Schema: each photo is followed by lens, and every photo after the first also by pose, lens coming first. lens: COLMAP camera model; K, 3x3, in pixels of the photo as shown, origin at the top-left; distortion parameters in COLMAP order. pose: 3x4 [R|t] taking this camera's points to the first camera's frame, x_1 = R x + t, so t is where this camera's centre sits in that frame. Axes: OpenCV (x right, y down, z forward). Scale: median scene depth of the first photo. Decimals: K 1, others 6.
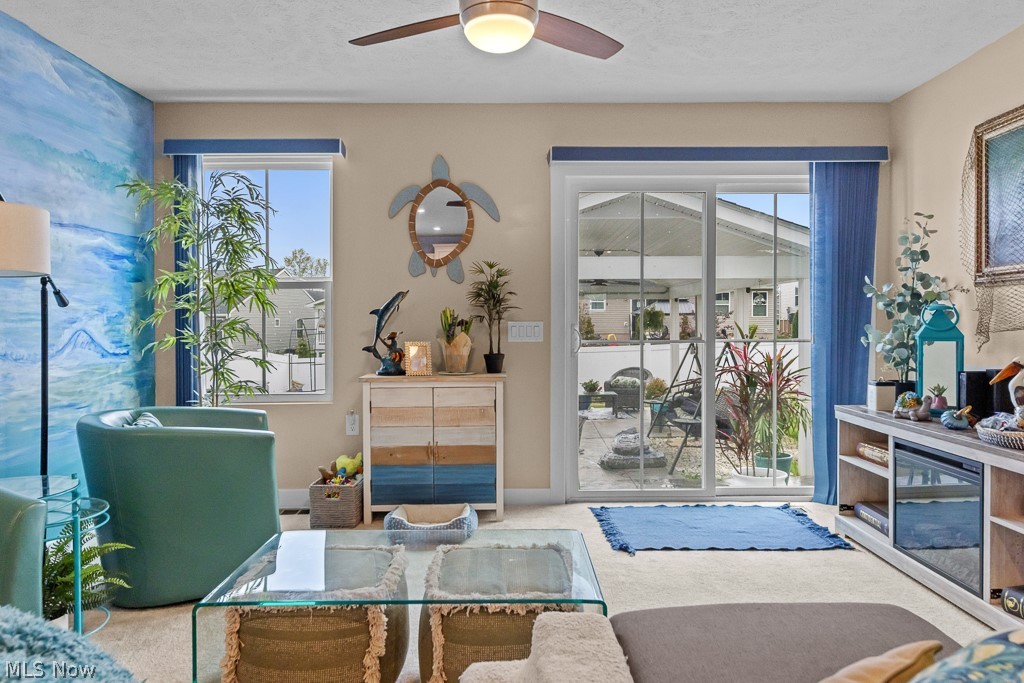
lens RADIAL K [[671.7, 0, 520.3], [0, 671.7, 331.2], [0, 0, 1]] dist [0.009946, -0.009780]
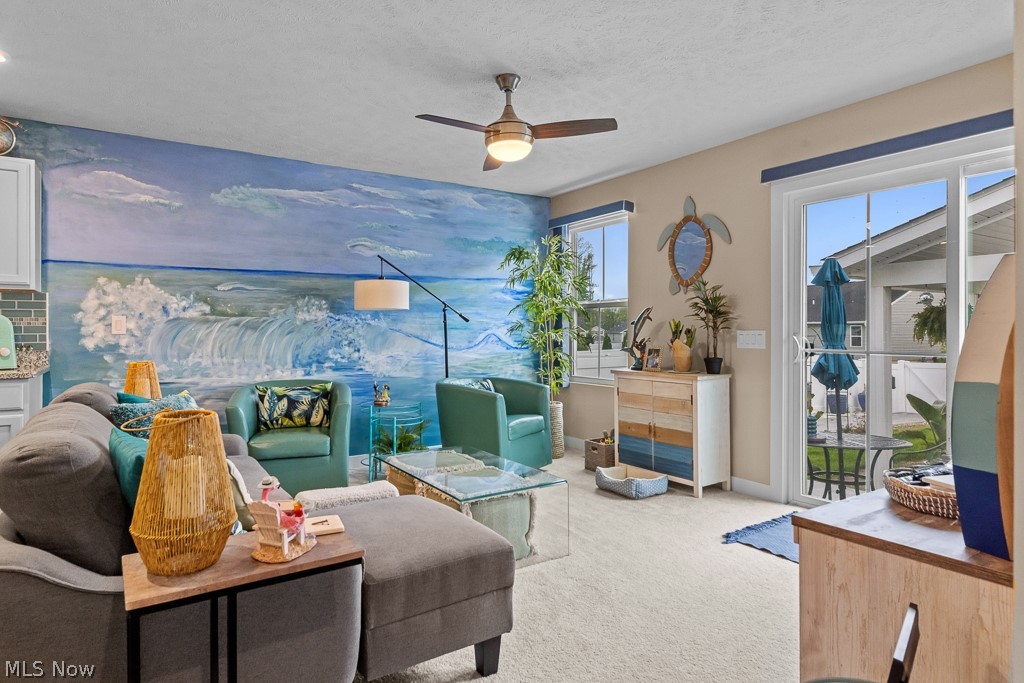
lens RADIAL K [[578.9, 0, 504.3], [0, 578.9, 326.6], [0, 0, 1]] dist [0.003259, 0.000346]
pose [[0.539843, -0.001004, -0.841765, 0.658670], [-0.012443, 0.999881, -0.009172, -0.007624], [0.841674, 0.015426, 0.539766, 0.150816]]
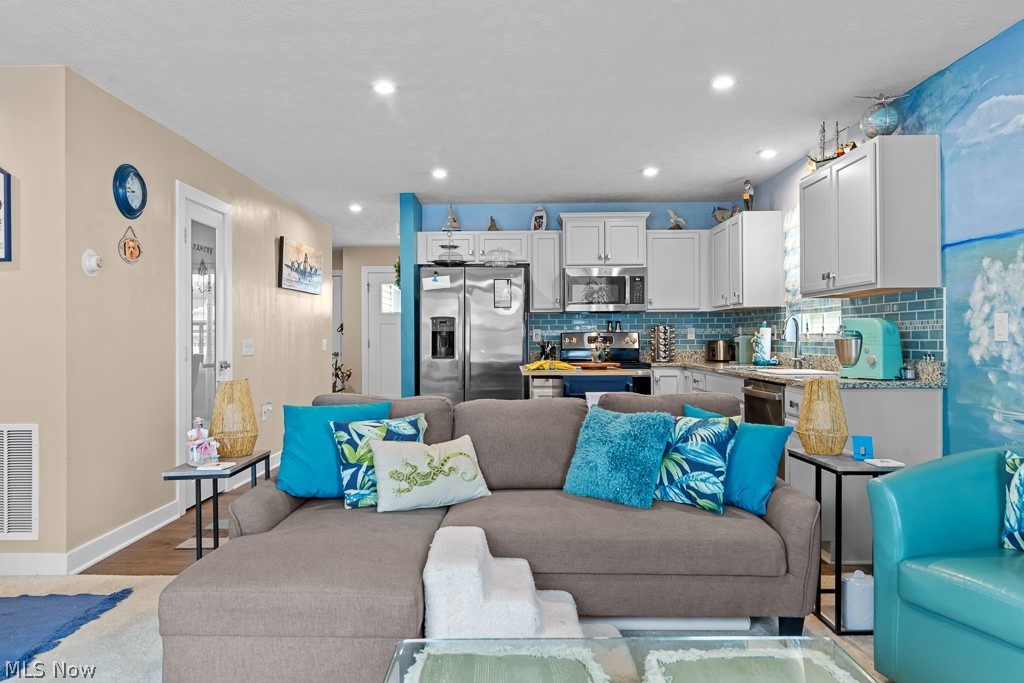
lens RADIAL K [[671.7, 0, 516.3], [0, 671.7, 338.5], [0, 0, 1]] dist [0.009946, -0.009780]
pose [[-0.999939, 0.008952, 0.006539, -0.022826], [0.009049, 0.999847, 0.014975, -0.015175], [-0.006404, 0.015033, -0.999866, 0.919763]]
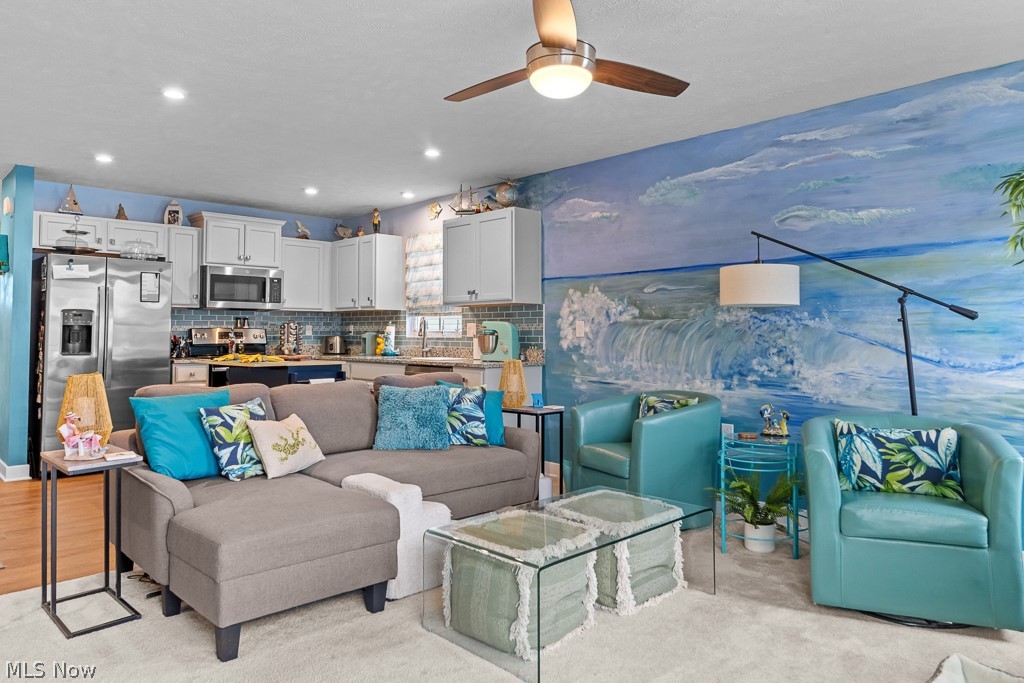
lens RADIAL K [[671.7, 0, 527.7], [0, 671.7, 311.7], [0, 0, 1]] dist [0.009946, -0.009780]
pose [[-0.708770, -0.020547, -0.705141, 0.469917], [-0.008762, 0.999755, -0.020325, -0.017777], [0.705386, -0.008227, -0.708776, 1.035948]]
